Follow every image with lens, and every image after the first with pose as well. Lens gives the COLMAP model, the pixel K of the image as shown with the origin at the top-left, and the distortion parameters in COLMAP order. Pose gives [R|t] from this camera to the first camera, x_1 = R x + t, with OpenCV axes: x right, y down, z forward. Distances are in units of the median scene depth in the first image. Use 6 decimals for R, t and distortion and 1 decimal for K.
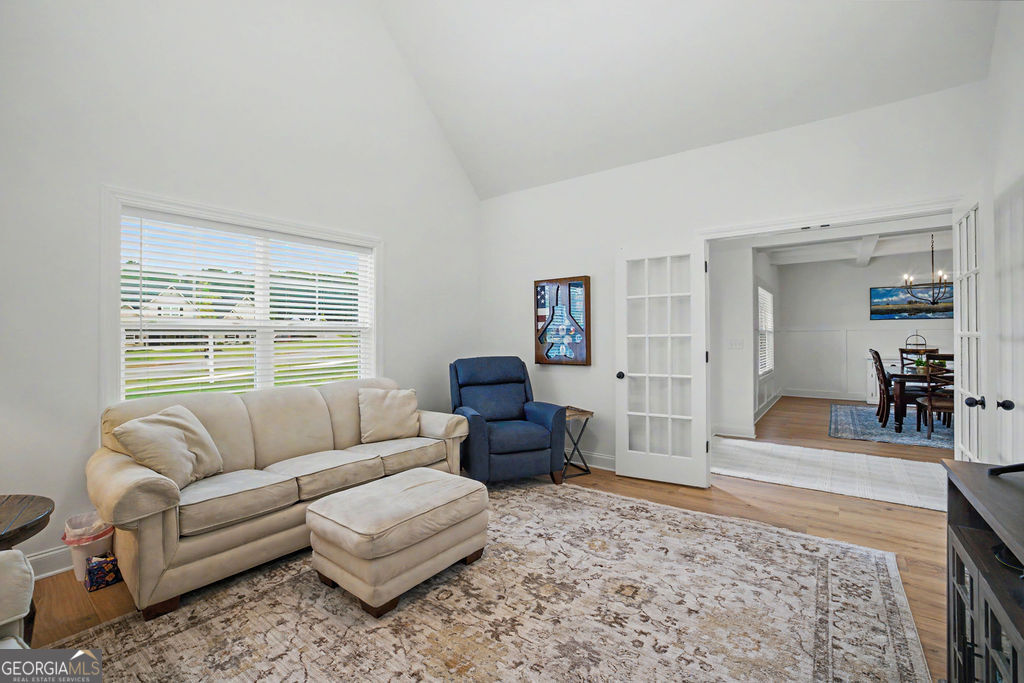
lens RADIAL K [[445.1, 0, 511.2], [0, 445.1, 338.3], [0, 0, 1]] dist [-0.021836, -0.000173]
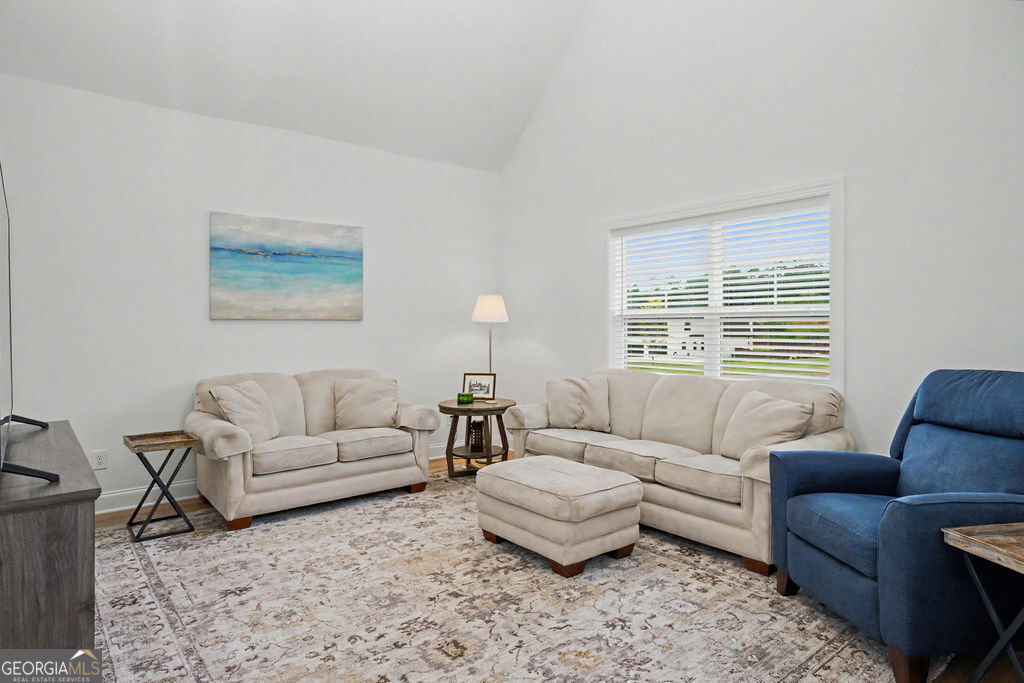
lens RADIAL K [[599.7, 0, 508.5], [0, 599.7, 336.0], [0, 0, 1]] dist [-0.004189, 0.000768]
pose [[-0.249317, 0.022739, -0.968155, 1.090468], [0.001269, 0.999731, 0.023154, -0.010670], [0.968421, 0.004544, -0.249279, 1.174708]]
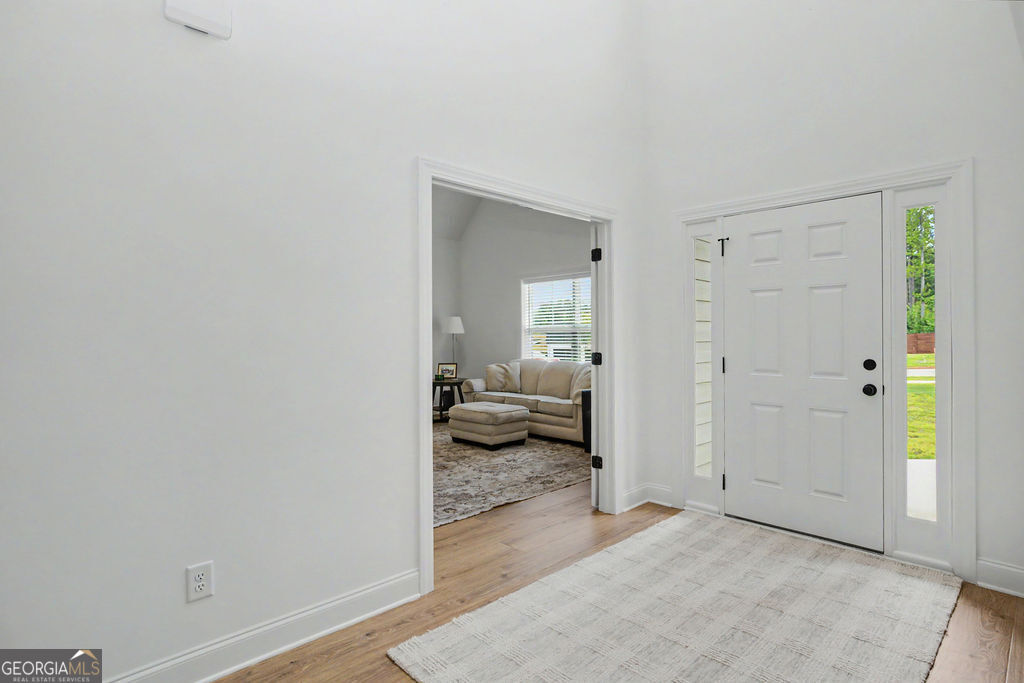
lens RADIAL K [[528.0, 0, 514.0], [0, 528.0, 338.5], [0, 0, 1]] dist [-0.000933, -0.000010]
pose [[-0.156018, 0.011291, -0.987690, 2.144825], [0.001789, 0.999936, 0.011148, -0.013130], [0.987753, -0.000028, -0.156028, 1.440133]]
